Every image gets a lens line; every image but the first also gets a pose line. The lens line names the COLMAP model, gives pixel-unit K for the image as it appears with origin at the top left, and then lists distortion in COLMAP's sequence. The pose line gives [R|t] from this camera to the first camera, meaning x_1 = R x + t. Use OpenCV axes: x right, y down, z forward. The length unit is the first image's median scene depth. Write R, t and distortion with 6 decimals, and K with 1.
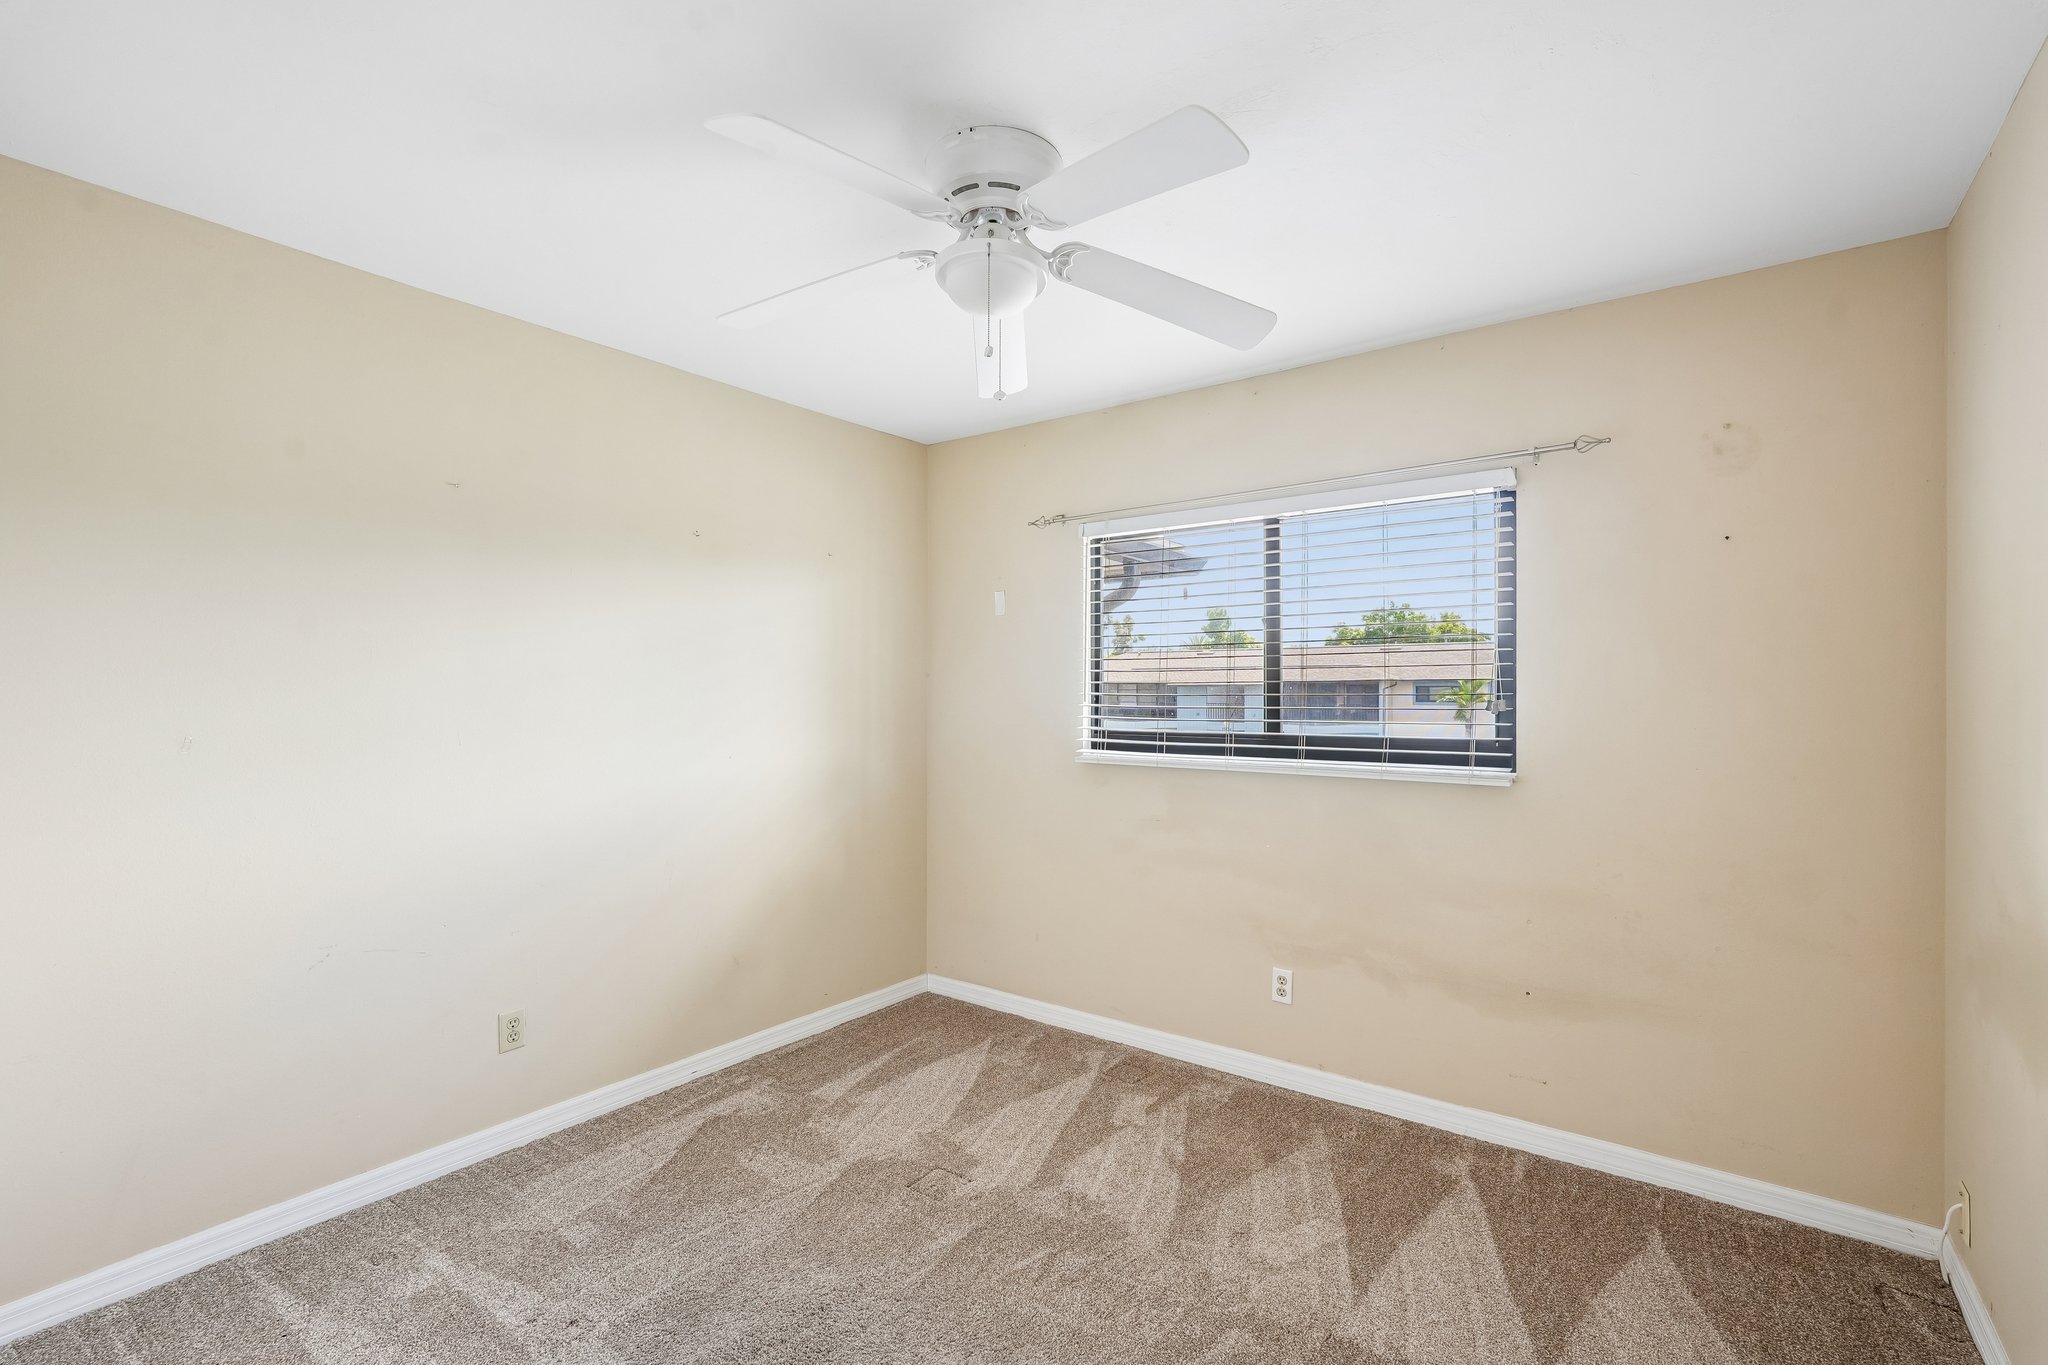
lens RADIAL K [[915.7, 0, 1024.0], [0, 915.7, 682.5], [0, 0, 1]] dist [-0.016697, 0.007397]
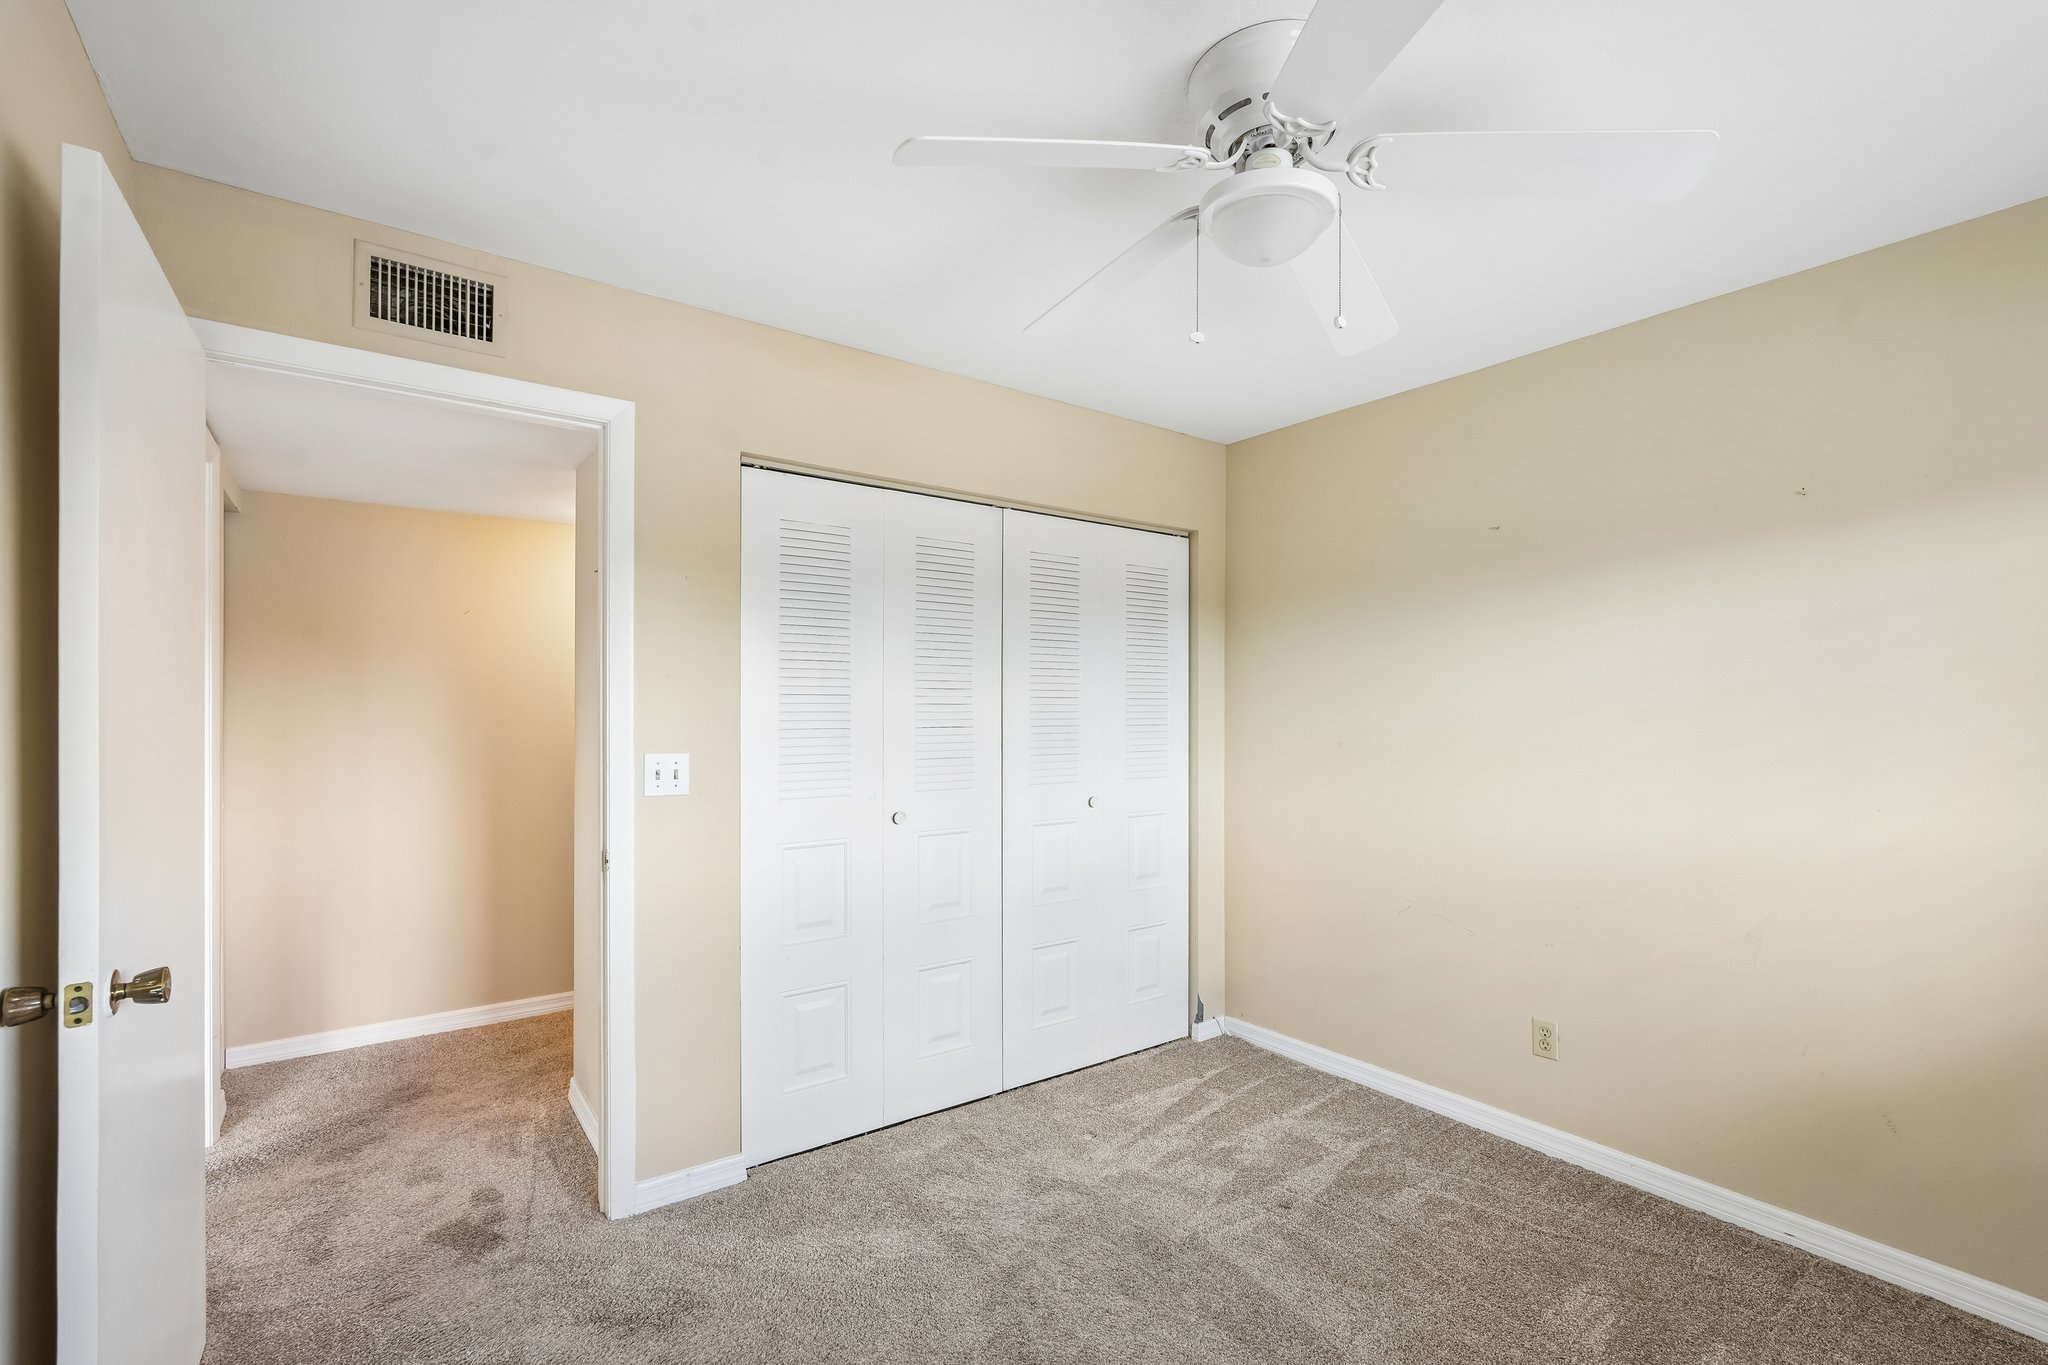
lens RADIAL K [[915.7, 0, 1024.0], [0, 915.7, 682.5], [0, 0, 1]] dist [-0.016697, 0.007397]
pose [[-0.312033, -0.021298, -0.949833, 0.617031], [0.020159, 0.999375, -0.029031, -0.004313], [0.949857, -0.028207, -0.311408, 0.774736]]
